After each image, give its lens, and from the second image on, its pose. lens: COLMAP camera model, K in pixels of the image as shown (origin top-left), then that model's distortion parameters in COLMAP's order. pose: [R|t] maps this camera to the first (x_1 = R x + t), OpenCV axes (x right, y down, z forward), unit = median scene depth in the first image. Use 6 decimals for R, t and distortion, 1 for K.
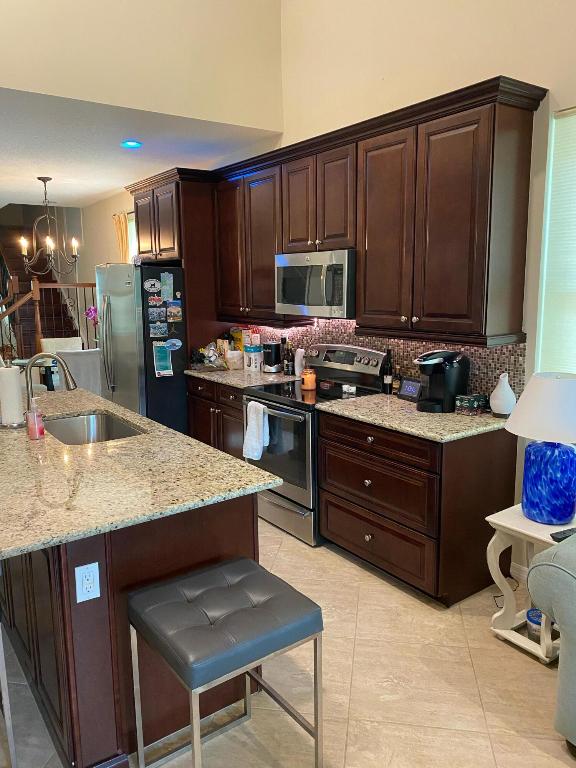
lens RADIAL K [[580.0, 0, 283.1], [0, 580.0, 379.4], [0, 0, 1]] dist [0.021152, -0.031705]
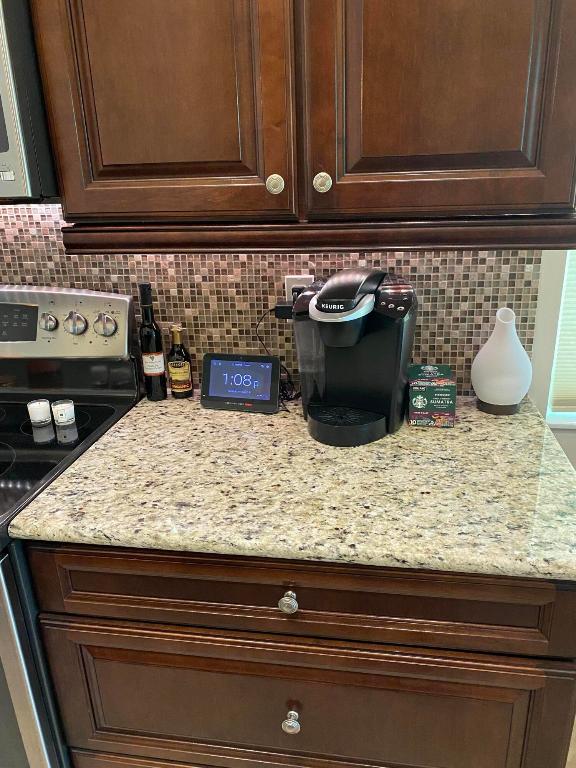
lens RADIAL K [[580.0, 0, 287.9], [0, 580.0, 382.4], [0, 0, 1]] dist [0.021152, -0.031705]
pose [[0.695863, -0.252239, 0.672421, -0.018810], [0.137207, 0.965739, 0.220278, -0.062557], [-0.704946, -0.061022, 0.706631, 0.694865]]
